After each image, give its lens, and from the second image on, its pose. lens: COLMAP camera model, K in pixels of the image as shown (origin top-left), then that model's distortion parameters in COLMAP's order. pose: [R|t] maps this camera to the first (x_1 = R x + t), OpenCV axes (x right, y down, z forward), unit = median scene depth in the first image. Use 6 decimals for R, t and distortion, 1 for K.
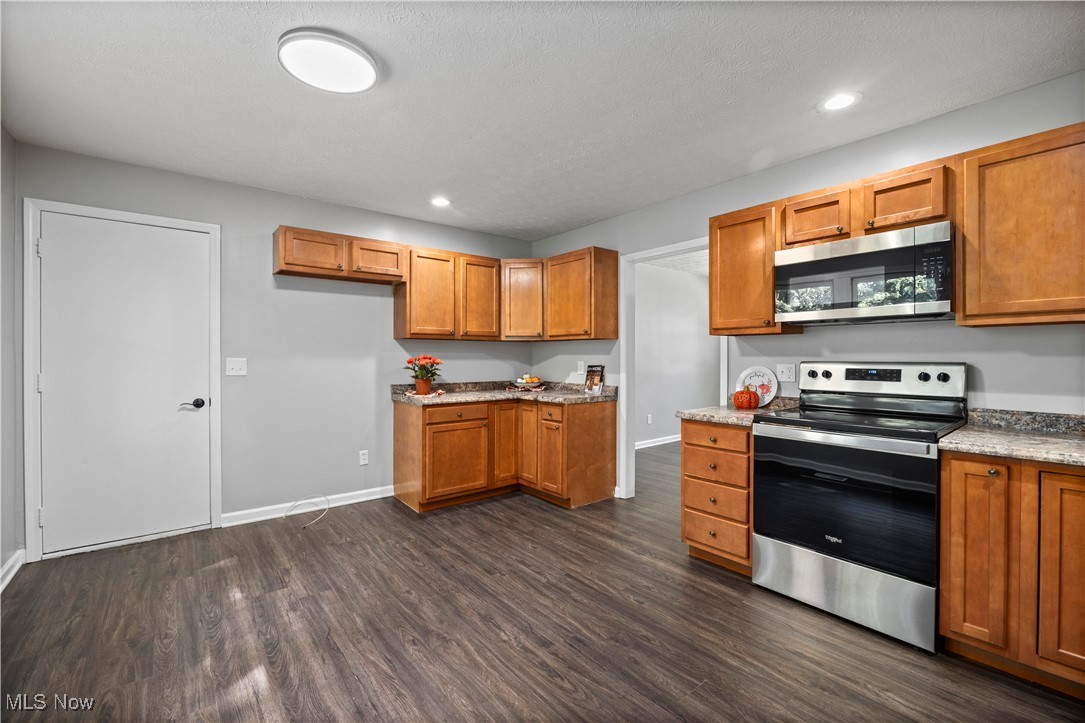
lens RADIAL K [[461.7, 0, 548.3], [0, 461.7, 358.0], [0, 0, 1]] dist [-0.016132, -0.000103]
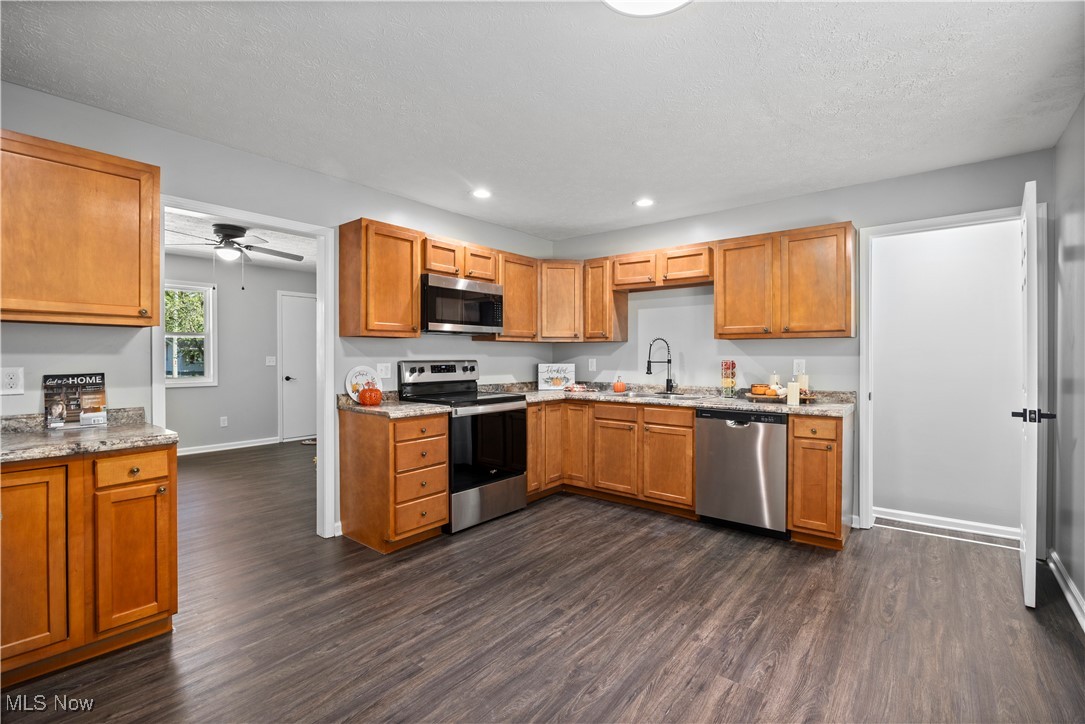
lens RADIAL K [[464.7, 0, 560.0], [0, 464.7, 358.0], [0, 0, 1]] dist [-0.021933, 0.000003]
pose [[-0.211948, -0.002566, 0.977278, -0.779209], [0.004537, 0.999983, 0.003609, -0.002701], [-0.977270, 0.005199, -0.211933, 0.864823]]
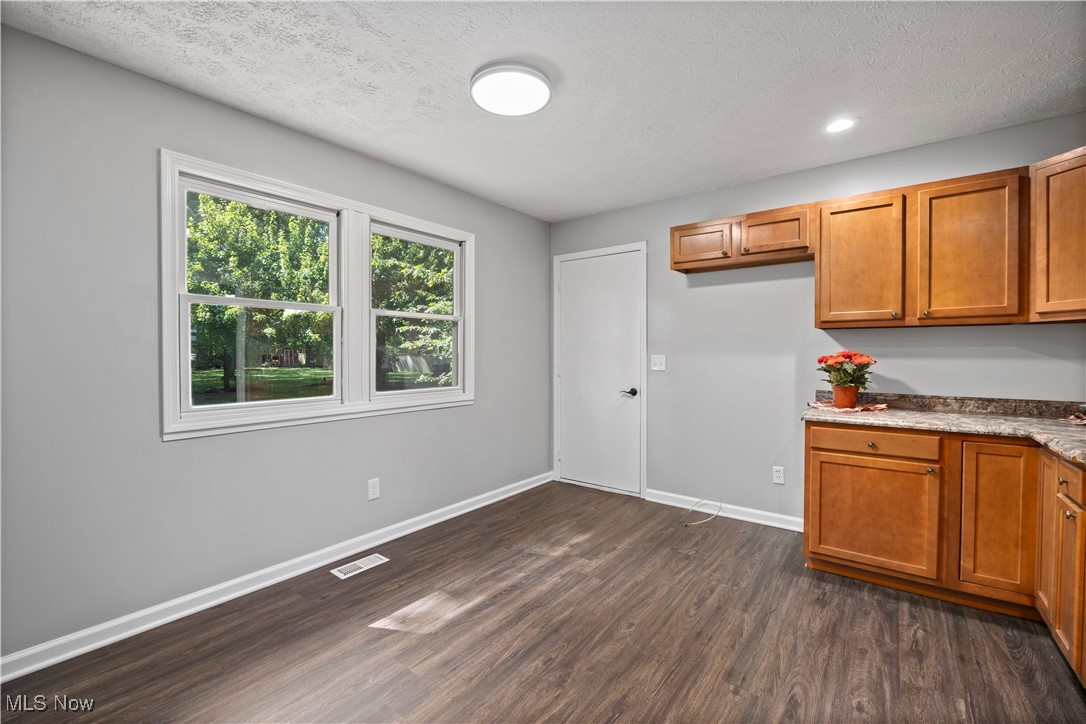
lens RADIAL K [[462.2, 0, 548.8], [0, 462.2, 358.5], [0, 0, 1]] dist [-0.016132, -0.000103]
pose [[0.221393, 0.008343, -0.975149, 0.425253], [-0.002632, 0.999965, 0.007958, 0.000274], [0.975181, 0.000805, 0.221407, 0.556029]]
